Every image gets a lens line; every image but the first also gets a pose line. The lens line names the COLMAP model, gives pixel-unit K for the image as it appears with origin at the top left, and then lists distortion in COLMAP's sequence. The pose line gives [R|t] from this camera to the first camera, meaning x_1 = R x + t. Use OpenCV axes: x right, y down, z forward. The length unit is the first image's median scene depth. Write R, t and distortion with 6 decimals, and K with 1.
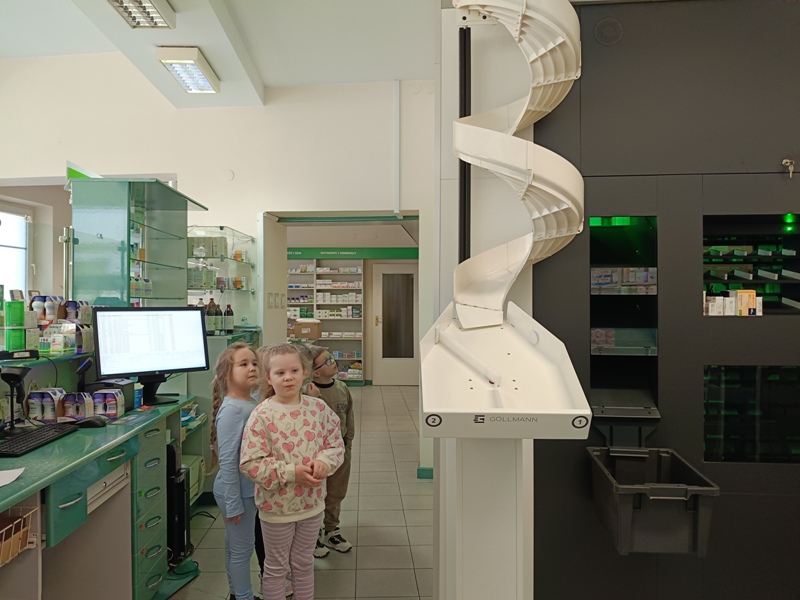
lens RADIAL K [[597.0, 0, 395.6], [0, 597.0, 303.4], [0, 0, 1]] dist [-0.012129, -0.034423]
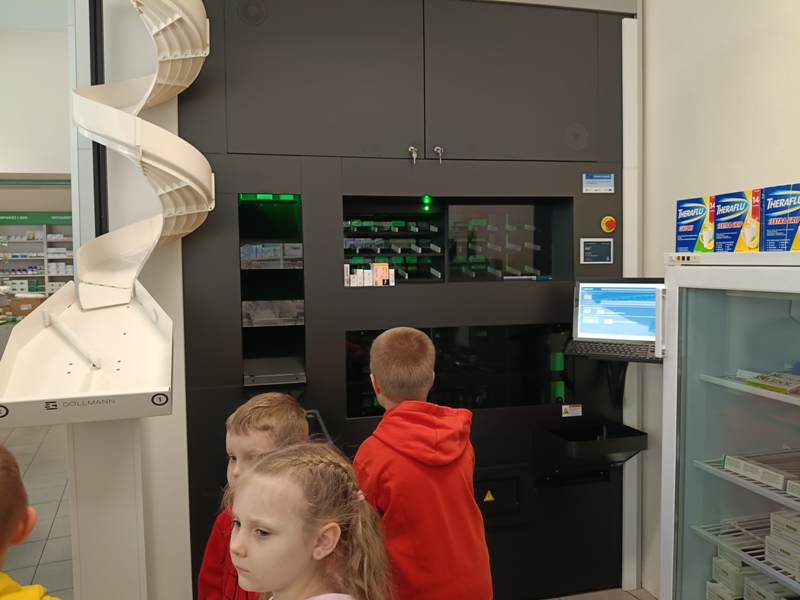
lens RADIAL K [[597.0, 0, 401.1], [0, 597.0, 293.0], [0, 0, 1]] dist [-0.012129, -0.034423]
pose [[0.926376, -0.031970, 0.375241, 0.201753], [0.017377, 0.998958, 0.042211, -0.012985], [-0.376200, -0.032582, 0.925966, -0.064302]]
